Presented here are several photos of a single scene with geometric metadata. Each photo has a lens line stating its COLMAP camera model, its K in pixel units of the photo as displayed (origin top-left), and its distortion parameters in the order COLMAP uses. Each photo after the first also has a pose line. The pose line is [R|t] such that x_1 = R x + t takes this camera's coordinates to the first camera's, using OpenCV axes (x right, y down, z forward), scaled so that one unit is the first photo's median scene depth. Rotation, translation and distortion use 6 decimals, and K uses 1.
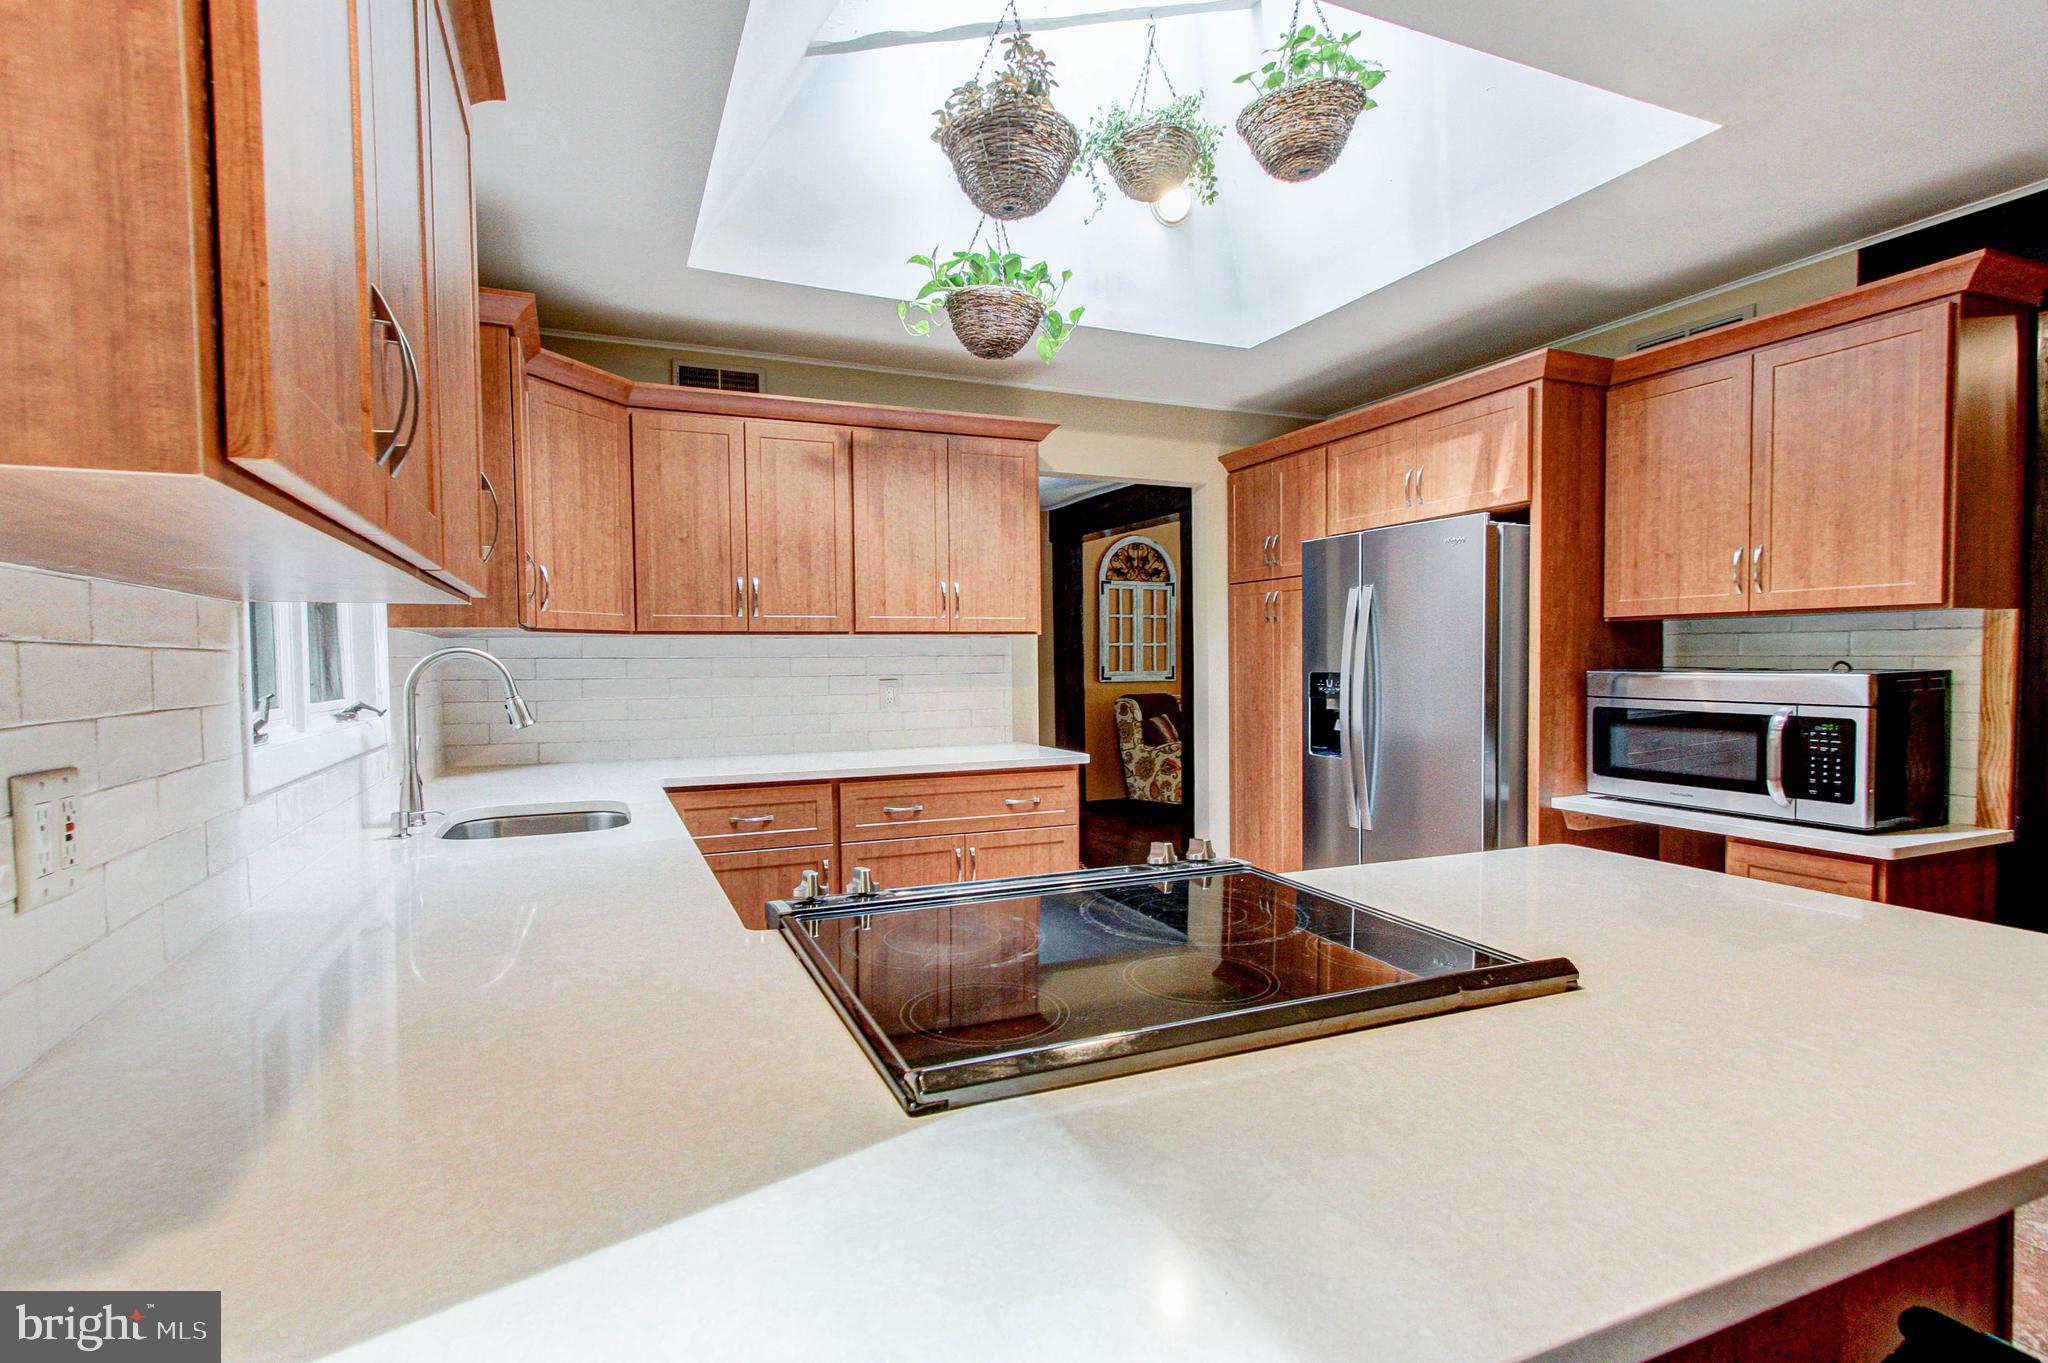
lens RADIAL K [[960.4, 0, 1021.2], [0, 960.4, 692.2], [0, 0, 1]] dist [0.001158, 0.003322]
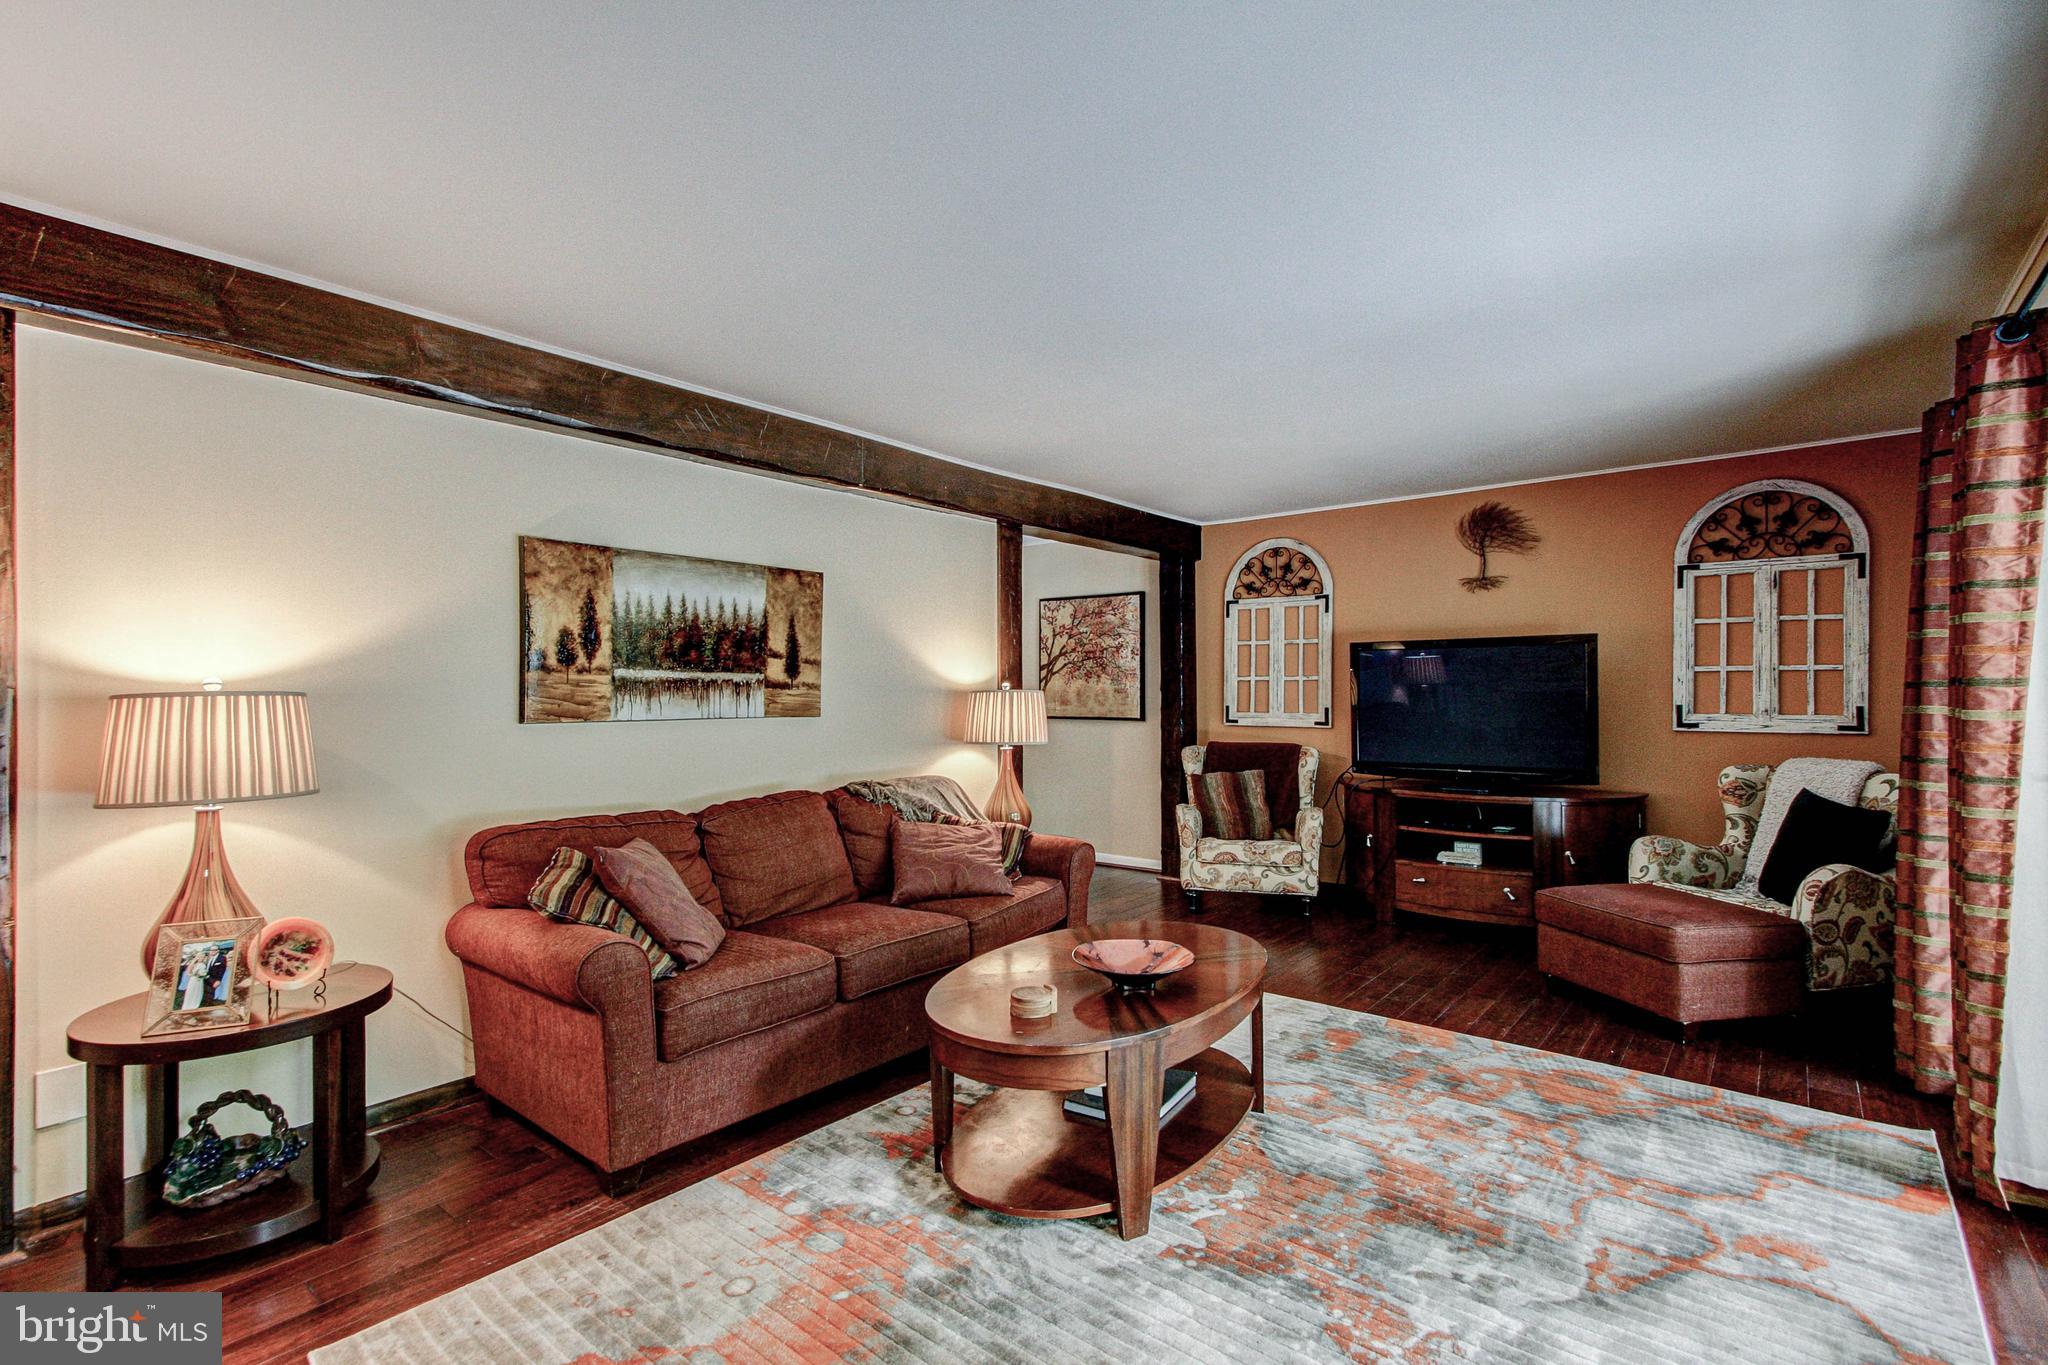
lens RADIAL K [[960.4, 0, 1021.2], [0, 960.4, 693.2], [0, 0, 1]] dist [0.001158, 0.003322]
pose [[0.445604, 0.009323, -0.895182, 0.721687], [-0.028868, 0.999575, -0.003960, -0.028963], [0.894765, 0.027606, 0.445684, 0.472319]]
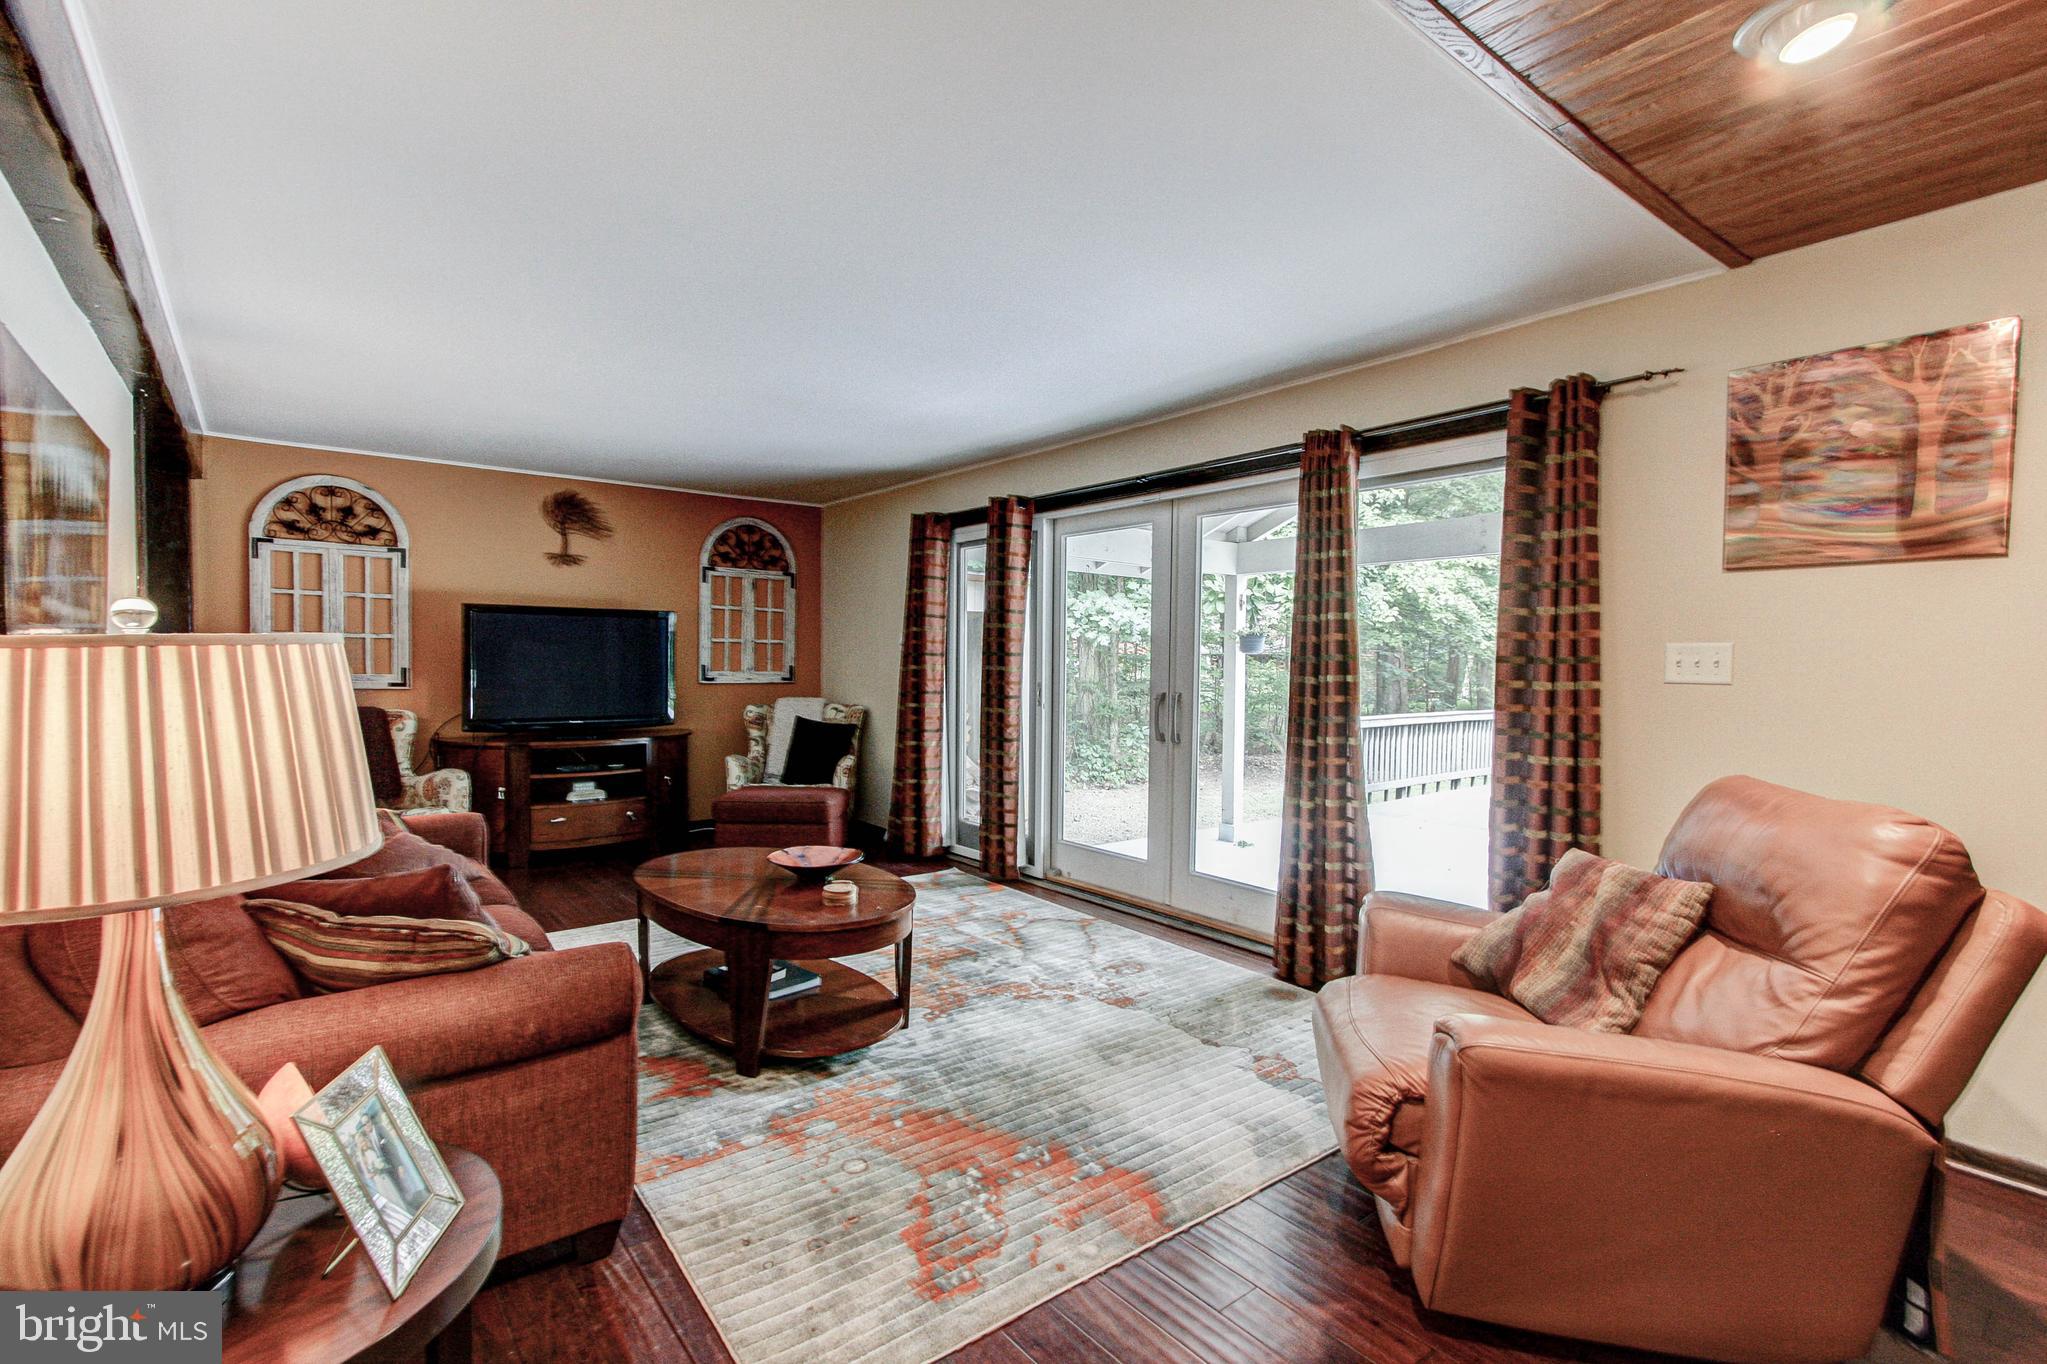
lens RADIAL K [[959.9, 0, 1020.7], [0, 959.9, 692.7], [0, 0, 1]] dist [0.001158, 0.003322]
pose [[0.965509, 0.013172, 0.260035, 0.416518], [-0.014245, 0.999896, 0.002242, -0.017202], [-0.259978, -0.005869, 0.965597, 0.211815]]
